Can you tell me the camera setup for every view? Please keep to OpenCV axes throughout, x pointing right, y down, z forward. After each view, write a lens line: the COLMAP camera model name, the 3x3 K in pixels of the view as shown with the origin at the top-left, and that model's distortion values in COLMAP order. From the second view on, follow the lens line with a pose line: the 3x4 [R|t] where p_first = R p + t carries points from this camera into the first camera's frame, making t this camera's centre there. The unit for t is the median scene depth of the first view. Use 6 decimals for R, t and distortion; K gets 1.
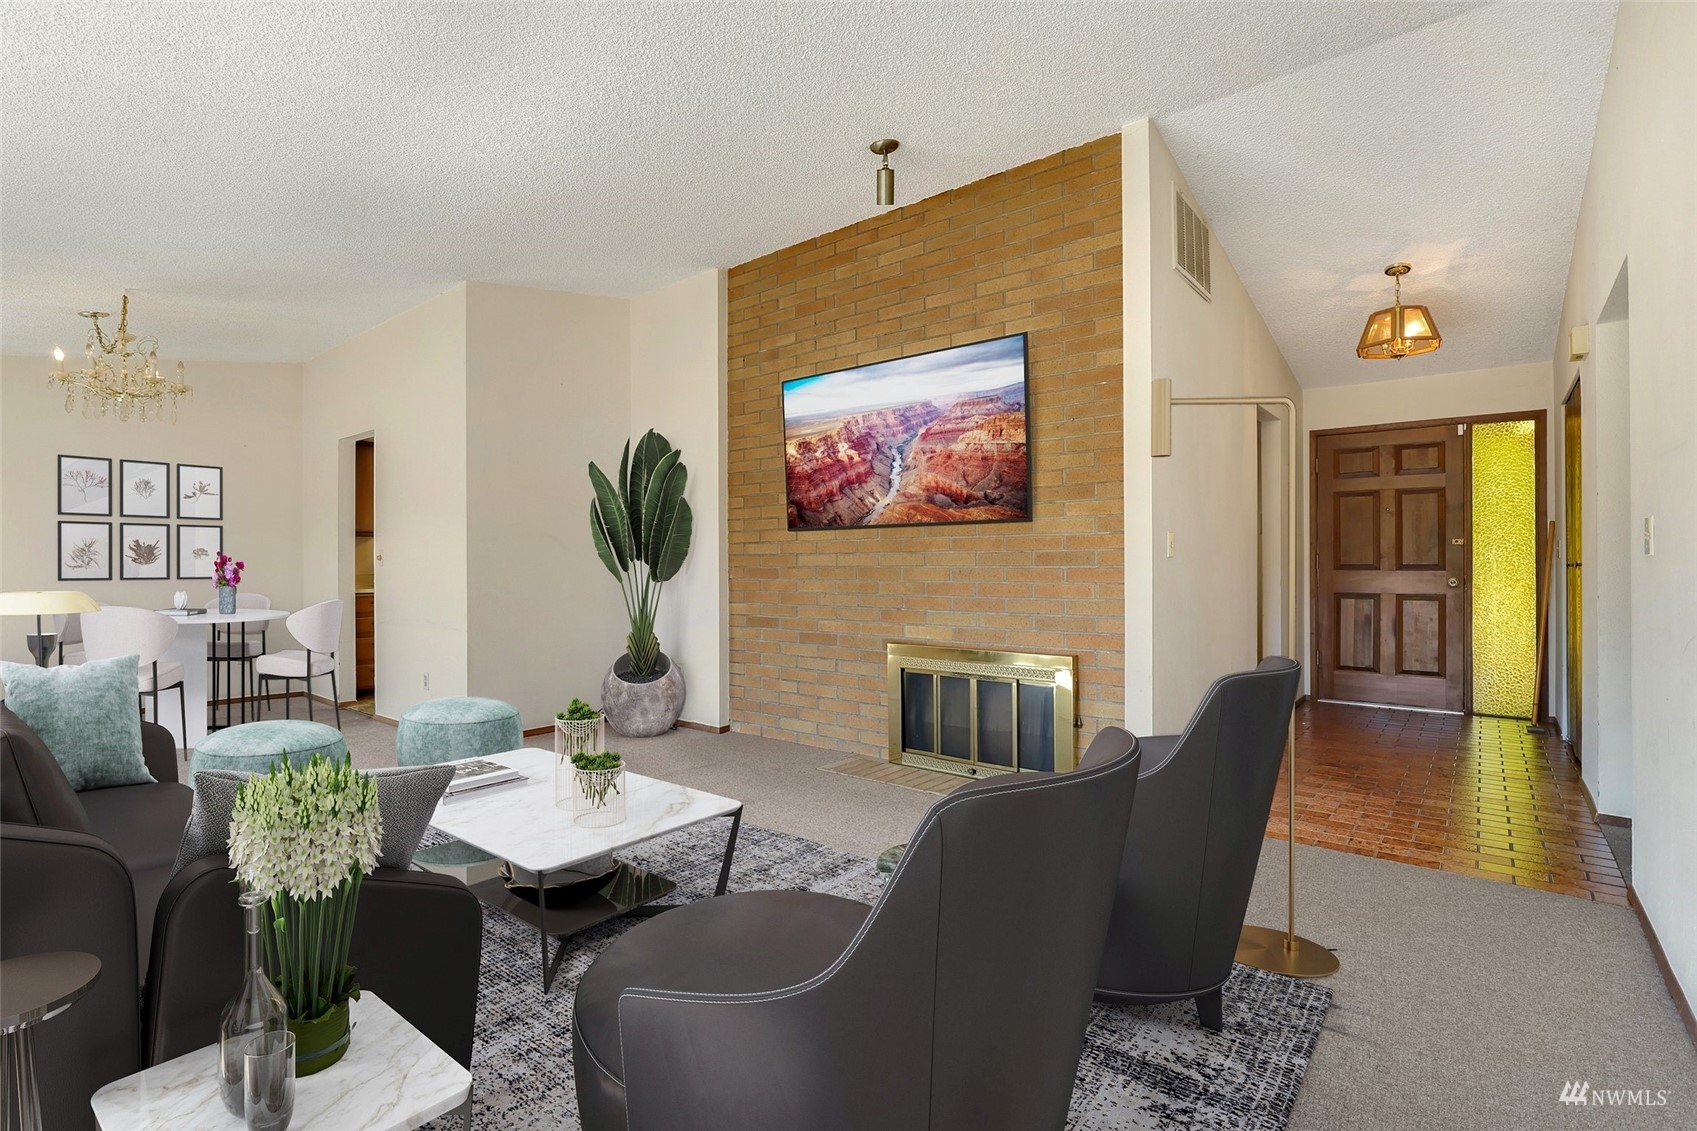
lens RADIAL K [[796.7, 0, 848.5], [0, 796.7, 565.5], [0, 0, 1]] dist [-0.013037, 0.000462]
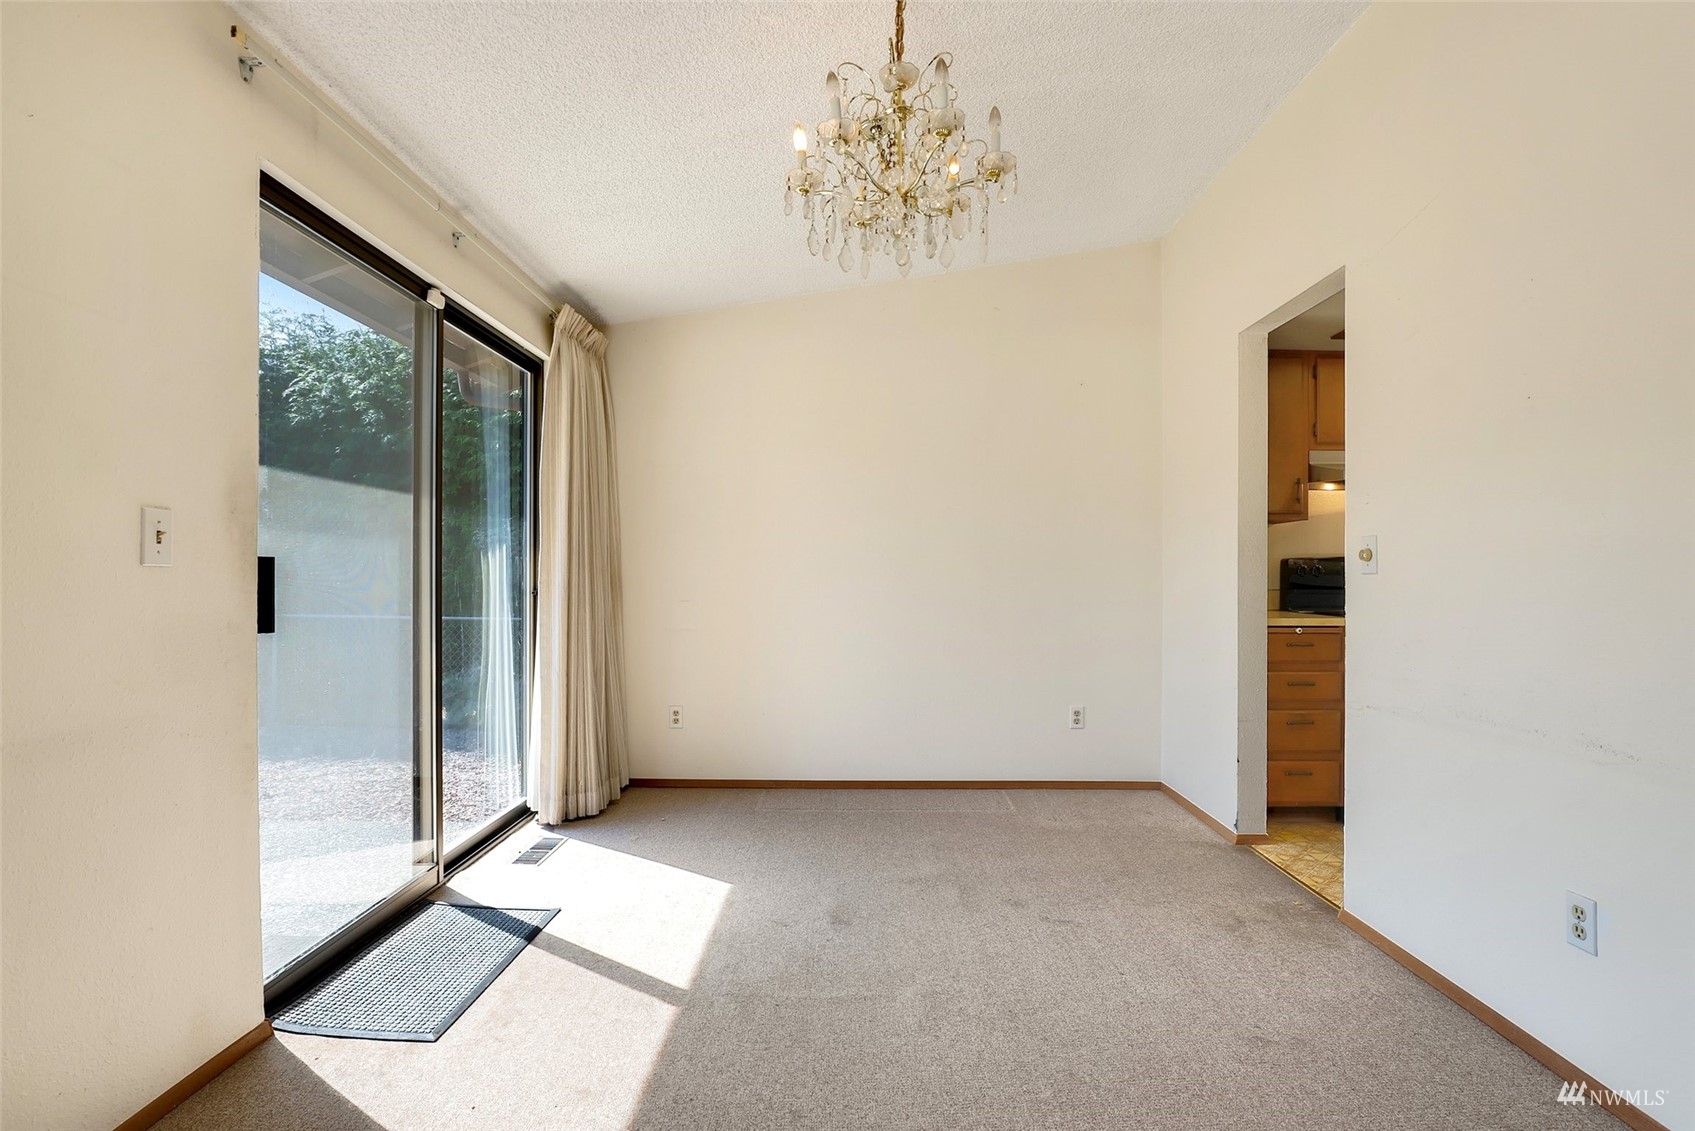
lens RADIAL K [[794.5, 0, 850.4], [0, 794.5, 573.1], [0, 0, 1]] dist [-0.019401, 0.000357]
pose [[0.622359, 0.001617, -0.782731, -0.480751], [-0.004238, 0.999990, -0.001303, 0.003853], [0.782721, 0.004128, 0.622359, 0.578713]]
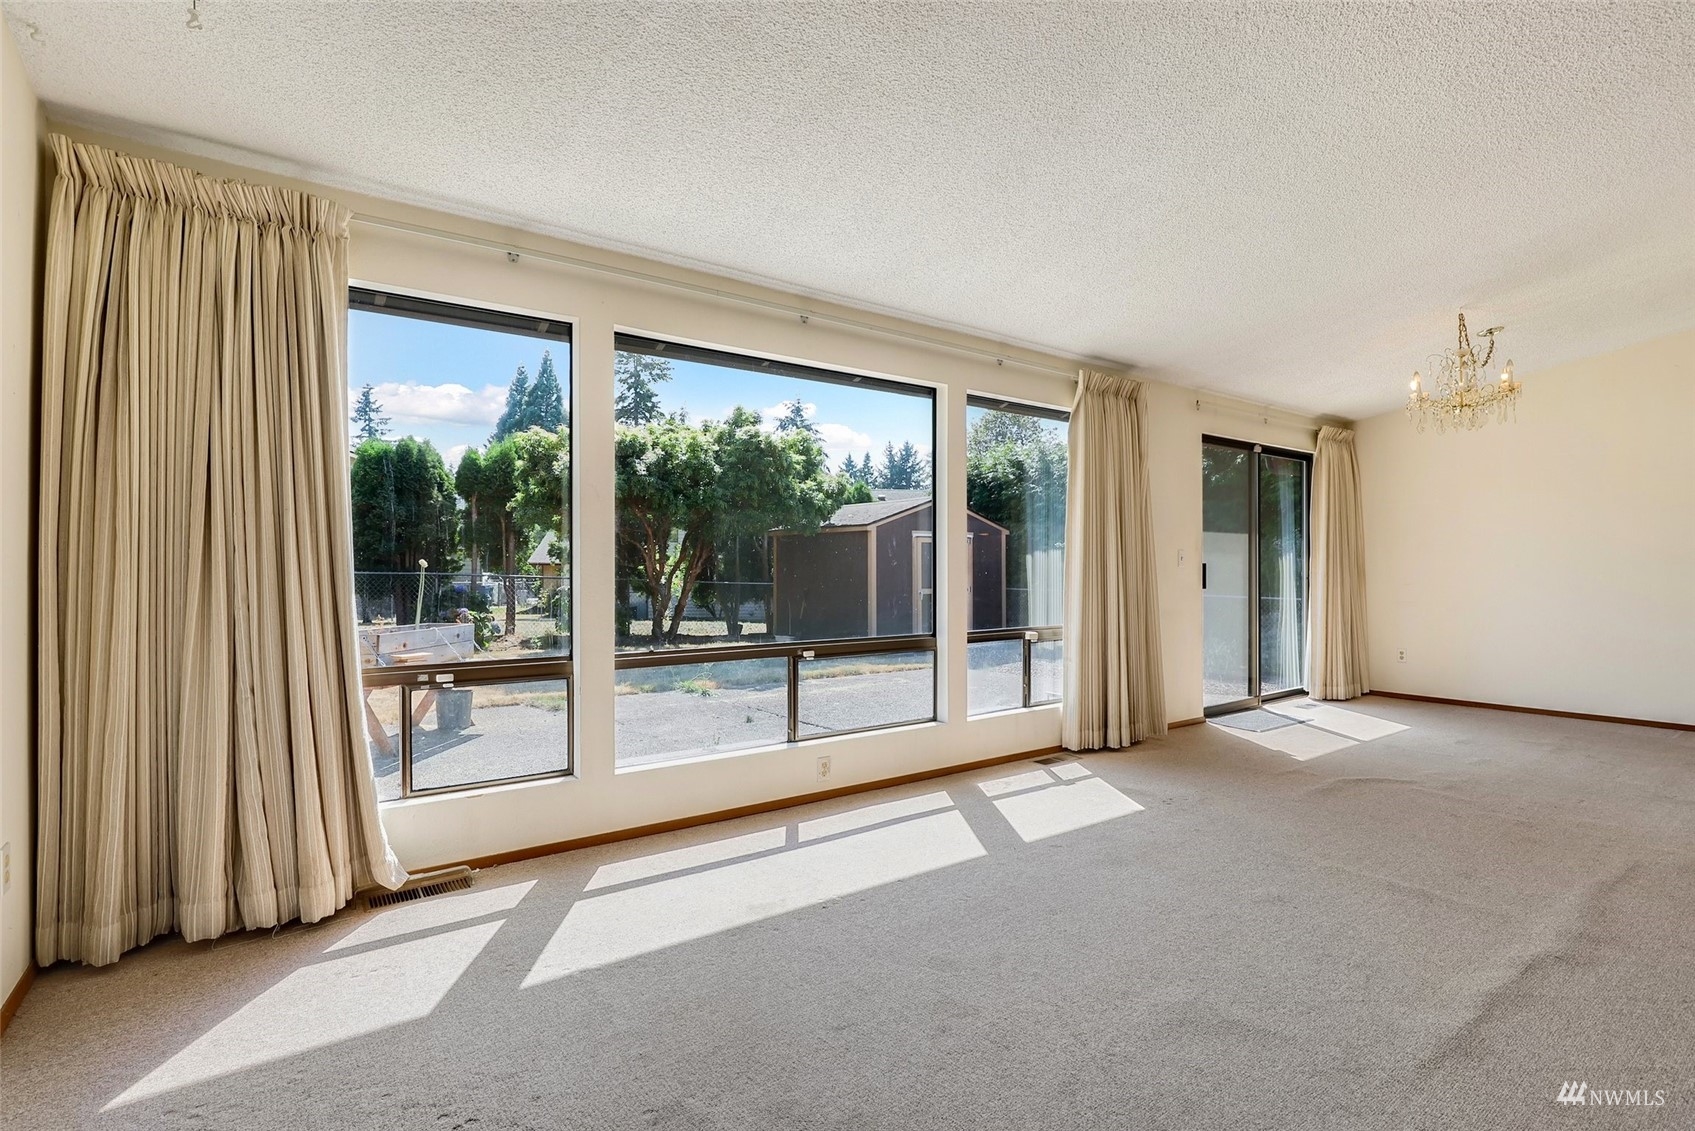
lens RADIAL K [[794.5, 0, 850.4], [0, 794.5, 573.1], [0, 0, 1]] dist [-0.019401, 0.000357]
pose [[-0.258880, 0.011049, -0.965846, 0.274221], [0.003389, 0.999939, 0.010531, -0.002738], [0.965904, -0.000547, -0.258901, 0.397165]]
